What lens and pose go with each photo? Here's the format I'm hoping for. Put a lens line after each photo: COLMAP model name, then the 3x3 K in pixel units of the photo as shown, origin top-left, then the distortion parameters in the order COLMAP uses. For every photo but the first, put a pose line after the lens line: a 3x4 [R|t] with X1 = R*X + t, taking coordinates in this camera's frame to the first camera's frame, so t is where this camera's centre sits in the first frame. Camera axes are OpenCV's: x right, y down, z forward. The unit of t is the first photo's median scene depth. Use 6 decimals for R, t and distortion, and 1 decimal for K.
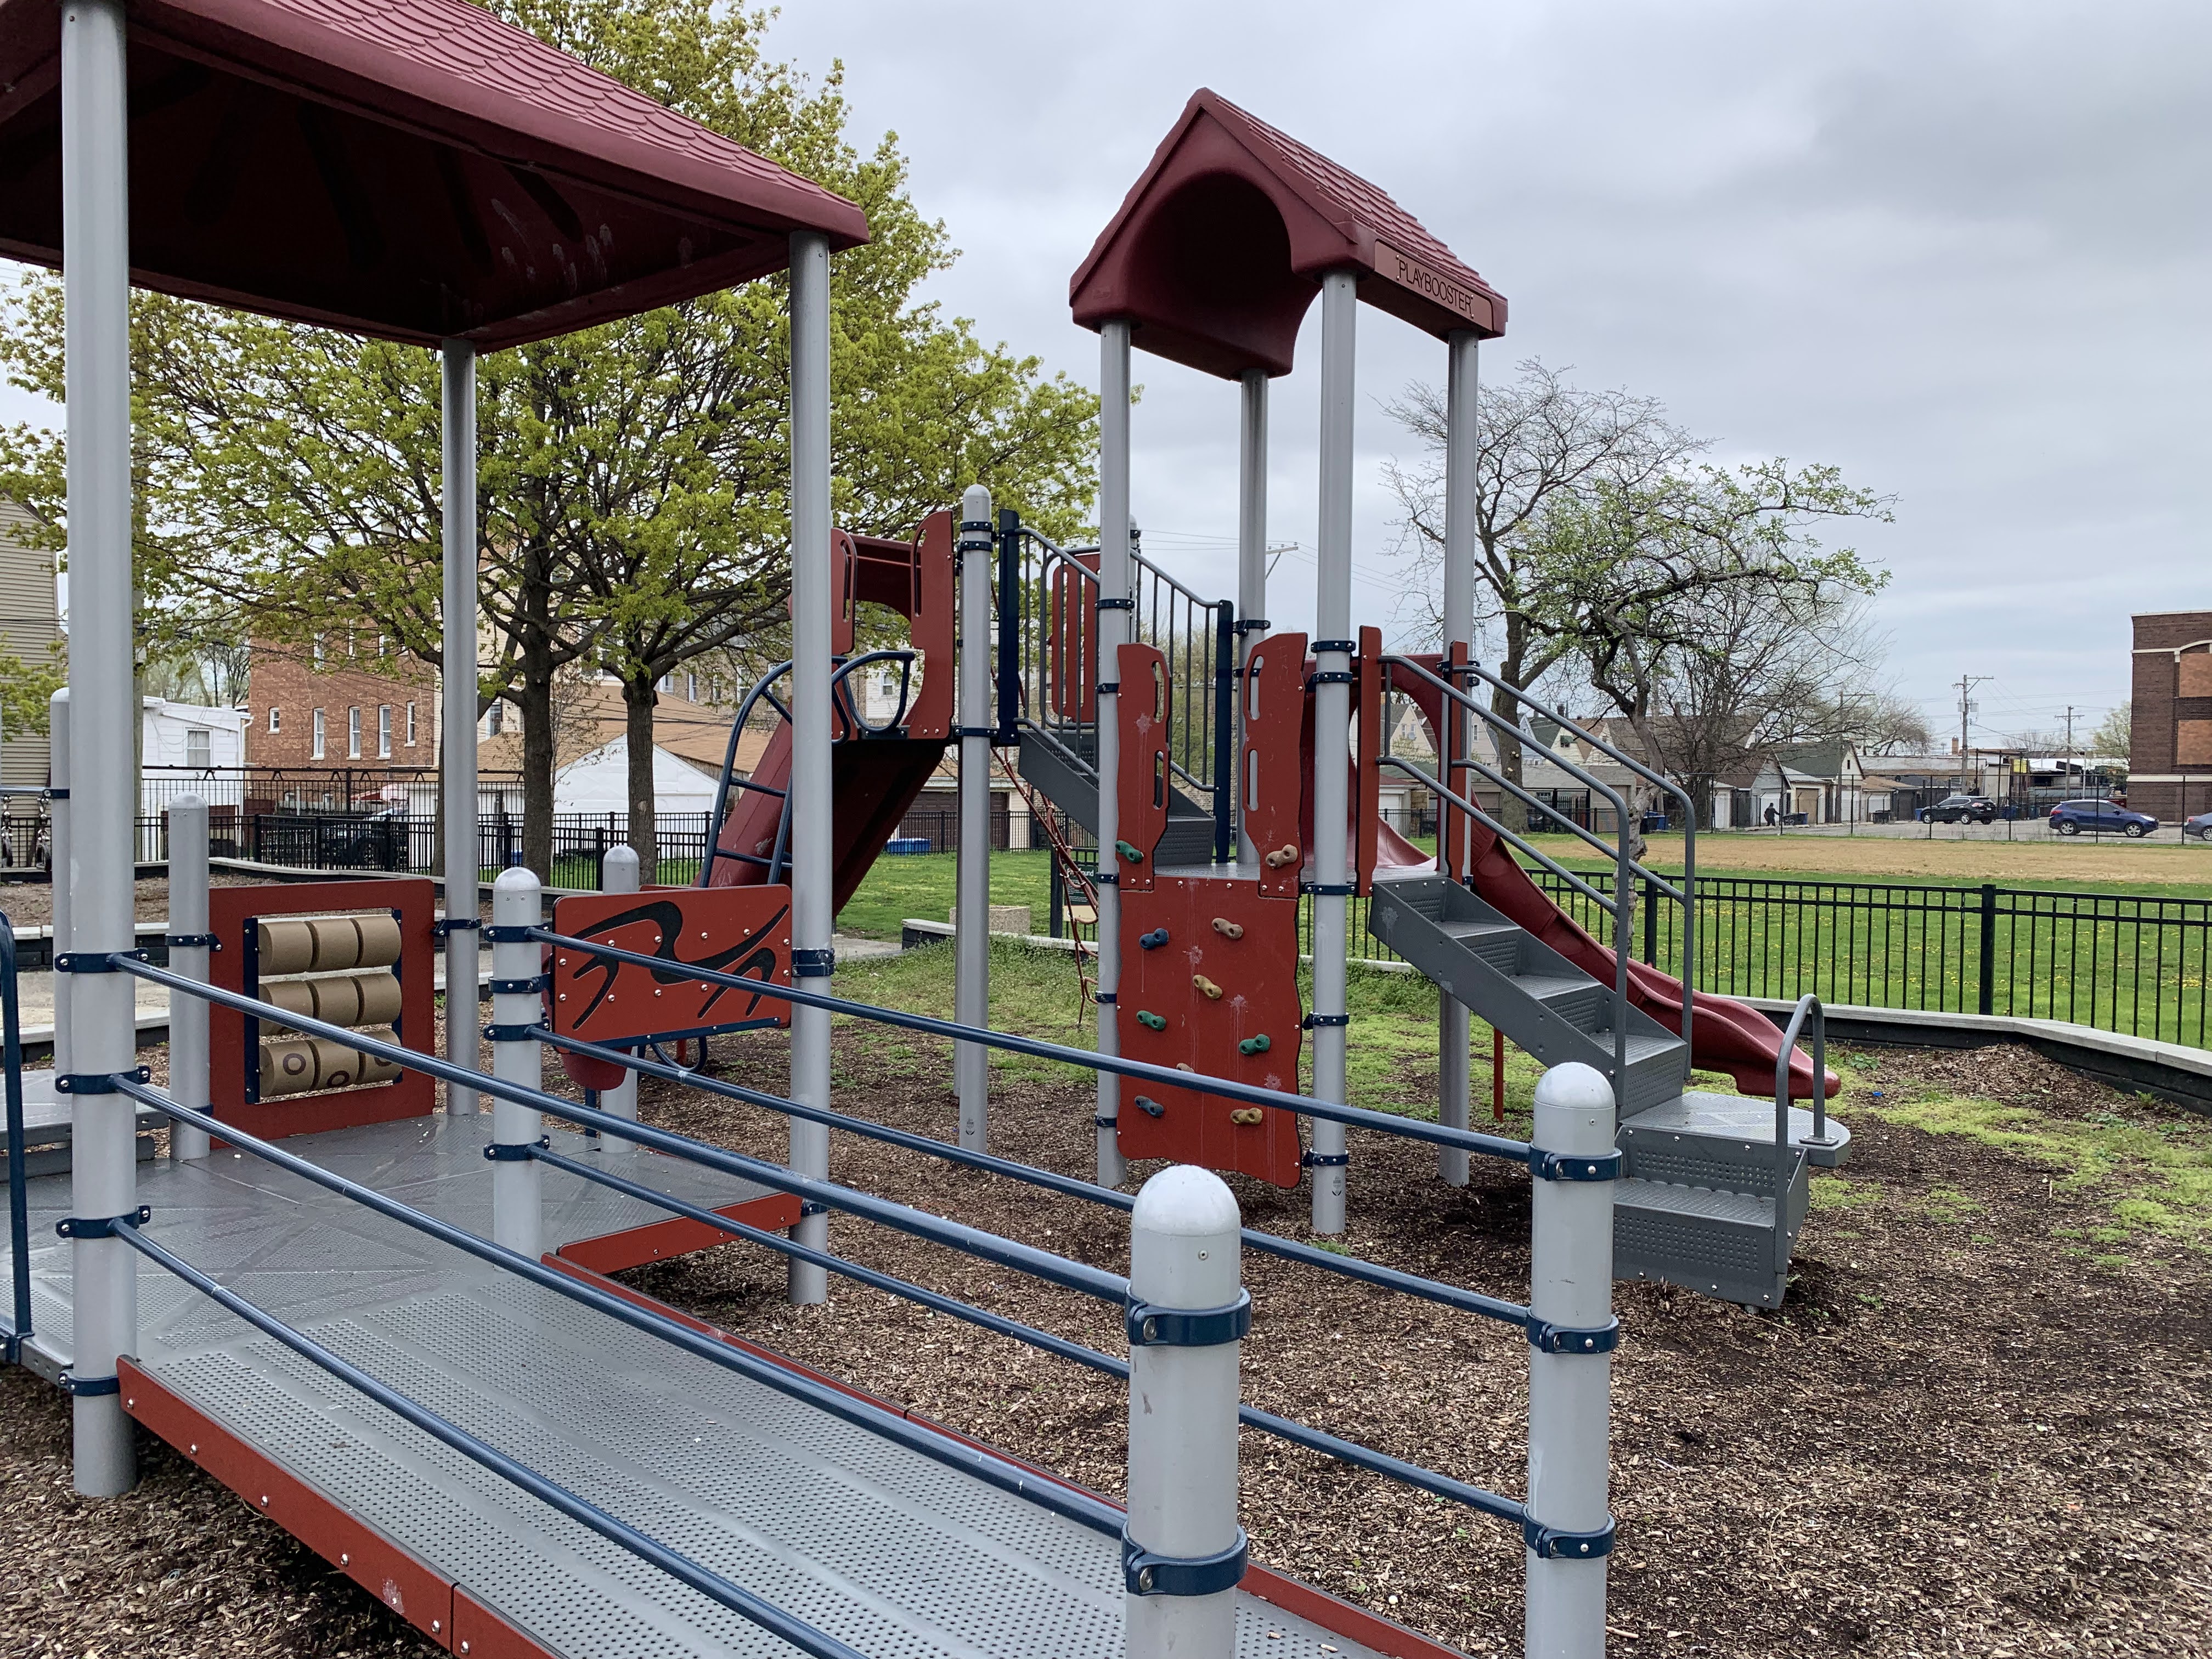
lens RADIAL K [[1708.2, 0, 1124.2], [0, 1708.2, 836.3], [0, 0, 1]] dist [0.012911, -0.009443]
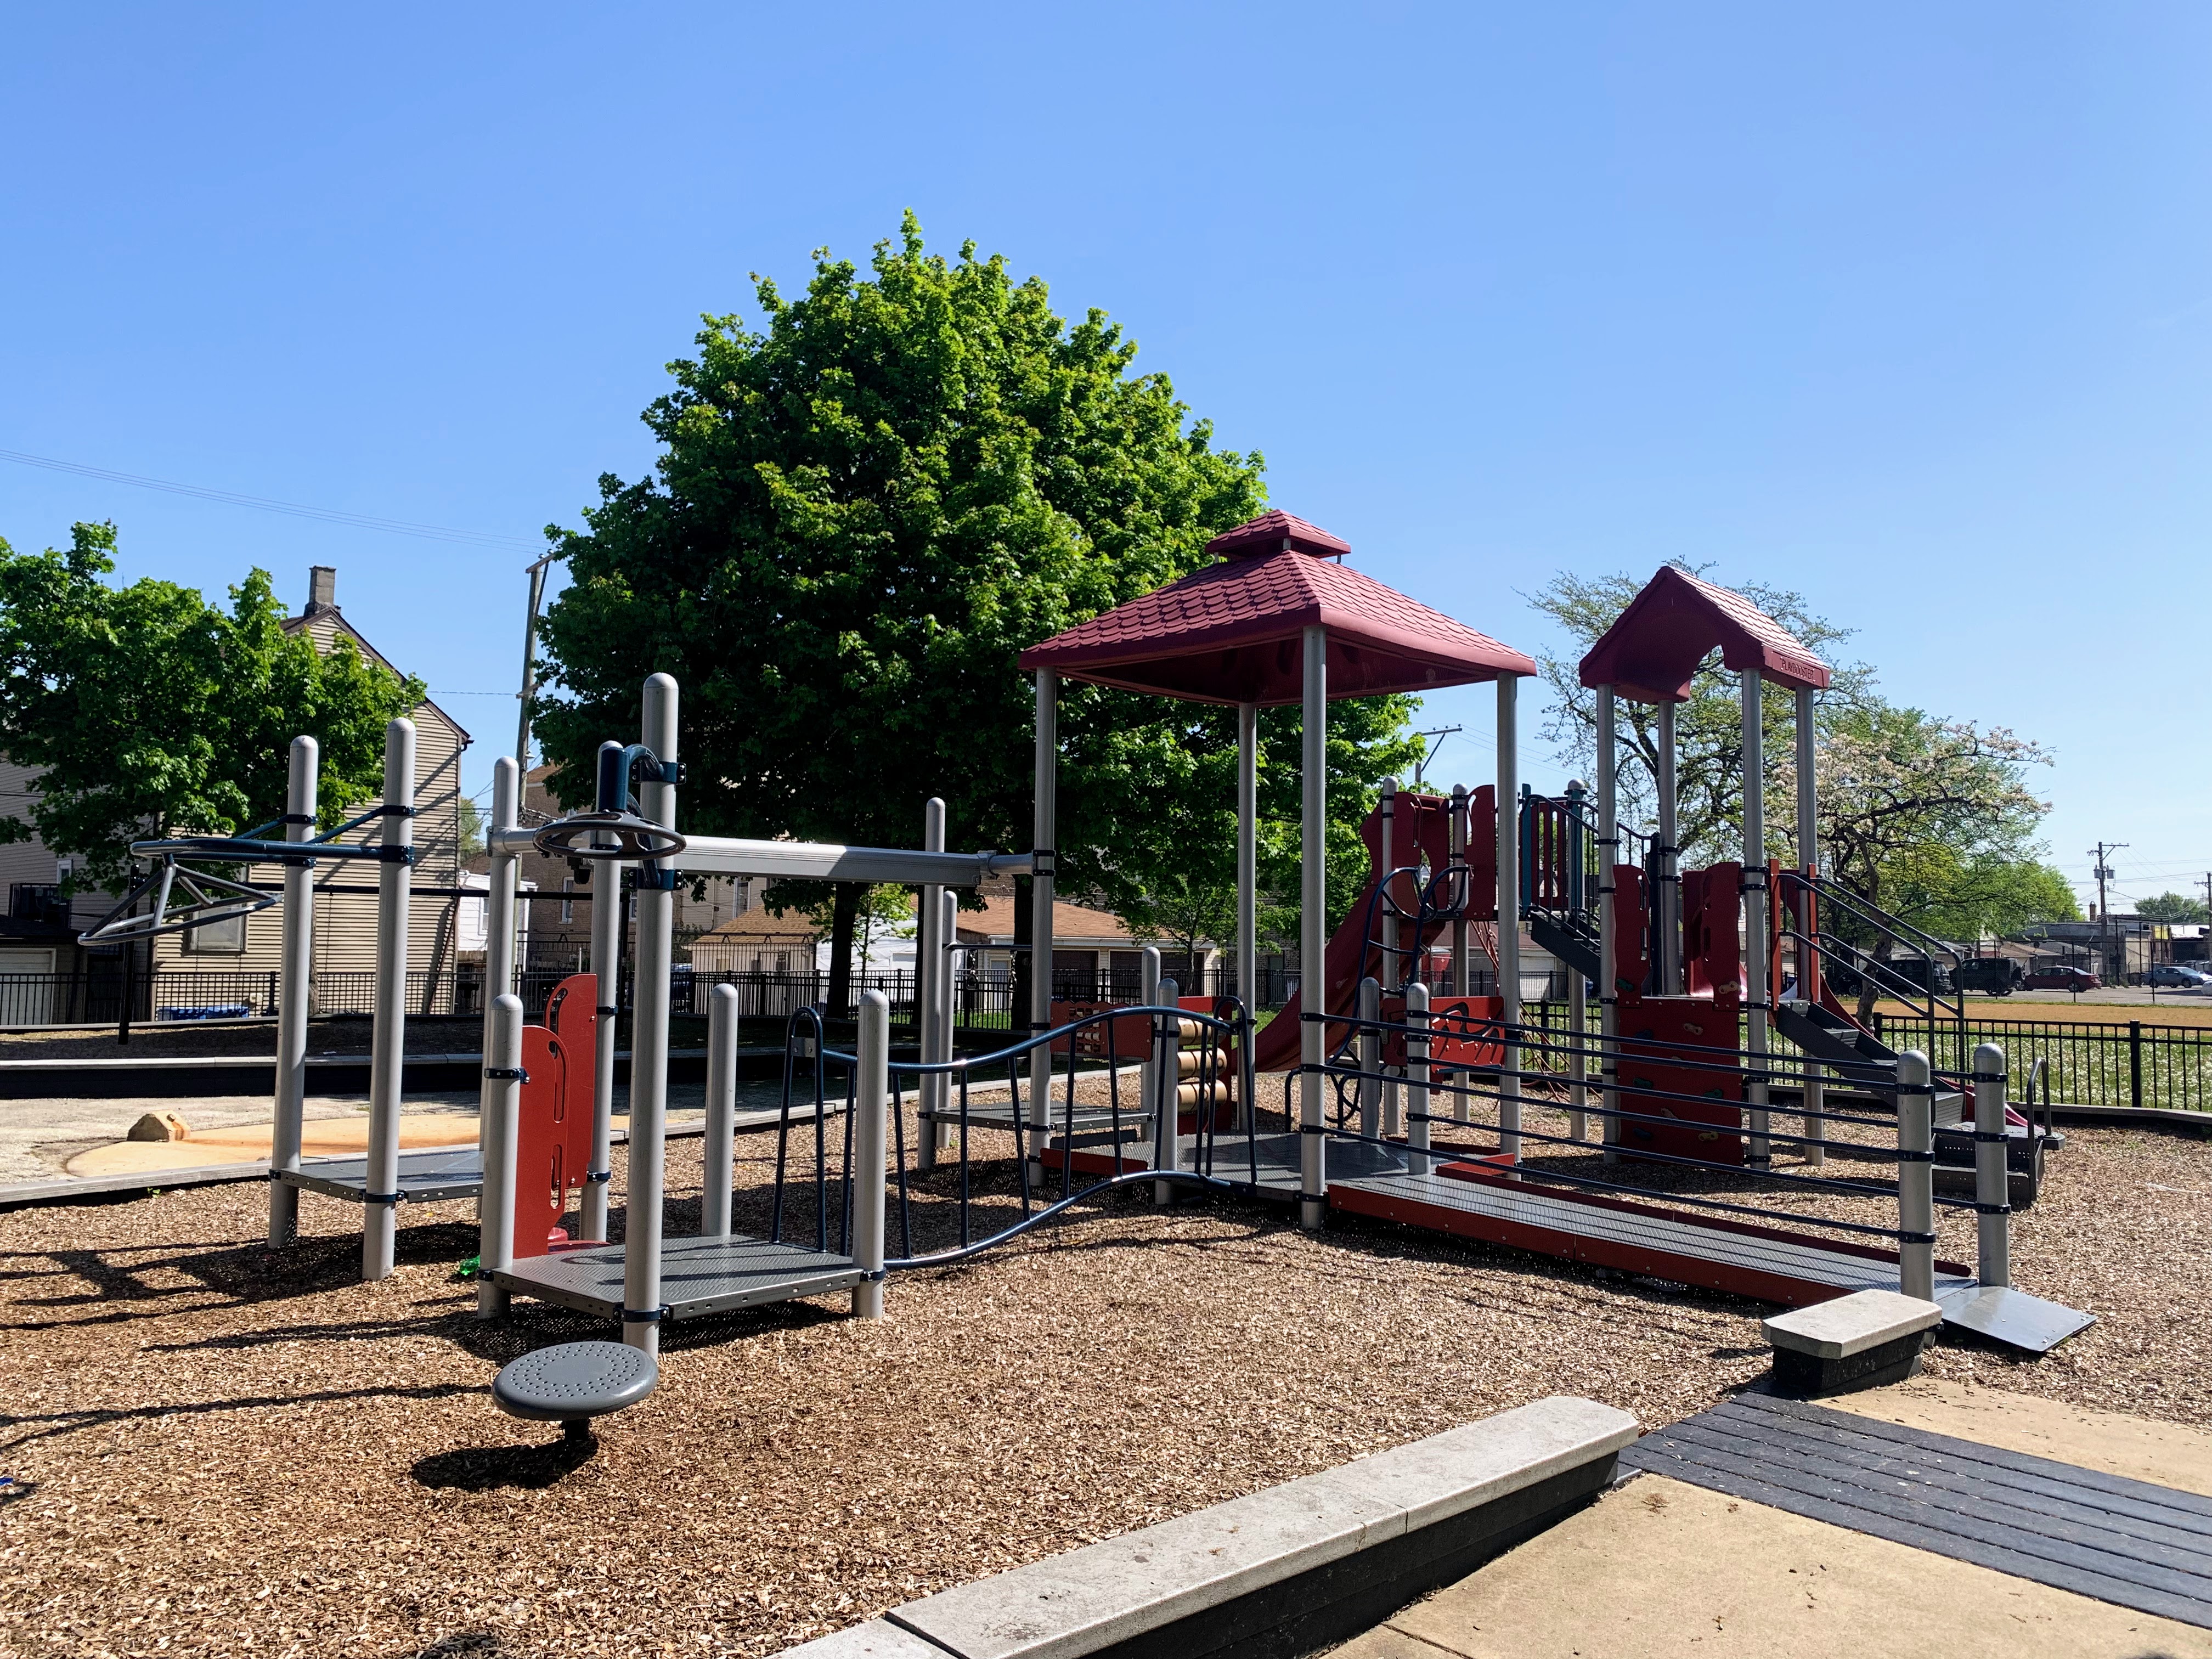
lens RADIAL K [[1708.2, 0, 1114.7], [0, 1708.2, 830.9], [0, 0, 1]] dist [0.012911, -0.009443]
pose [[0.997784, -0.000412, -0.066528, -0.218554], [-0.006091, 0.995216, -0.097513, 0.015293], [0.066250, 0.097702, 0.993008, -0.431420]]
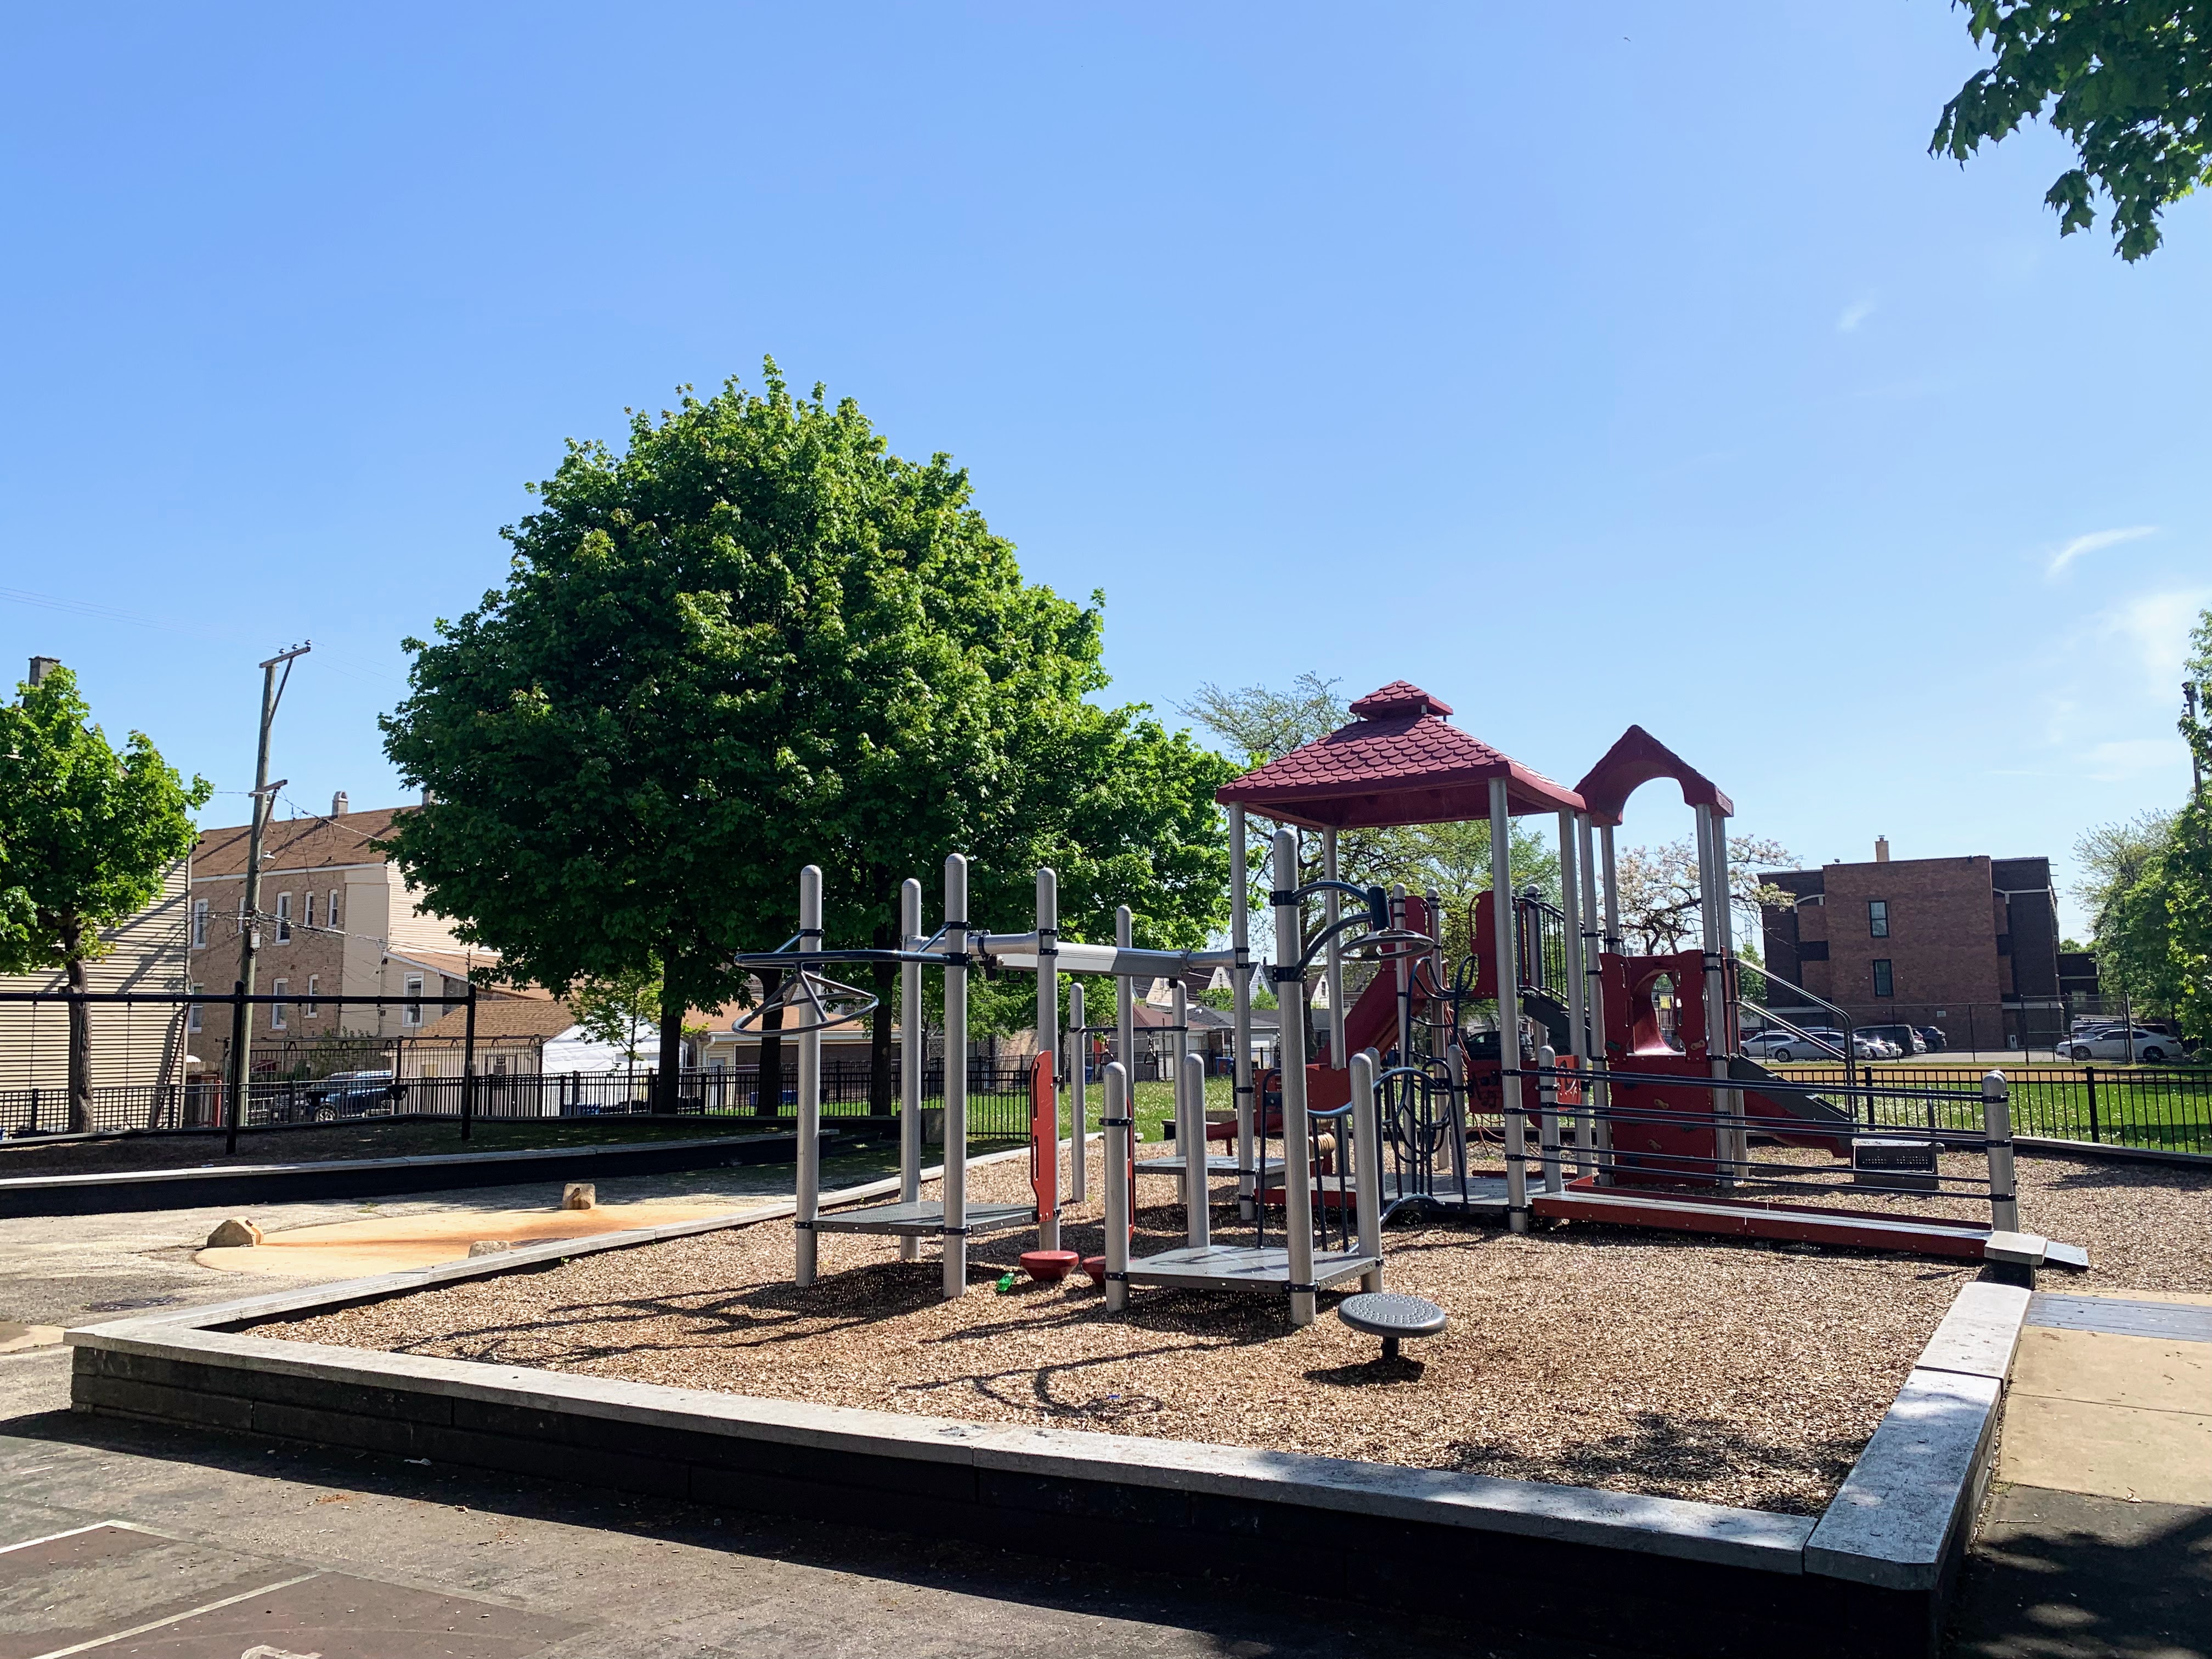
lens RADIAL K [[1708.2, 0, 1097.5], [0, 1708.2, 816.9], [0, 0, 1]] dist [0.012911, -0.009443]
pose [[0.984472, -0.001191, 0.175537, -0.578125], [0.028975, 0.987363, -0.155803, 0.024124], [-0.173134, 0.158470, 0.972066, -0.613763]]
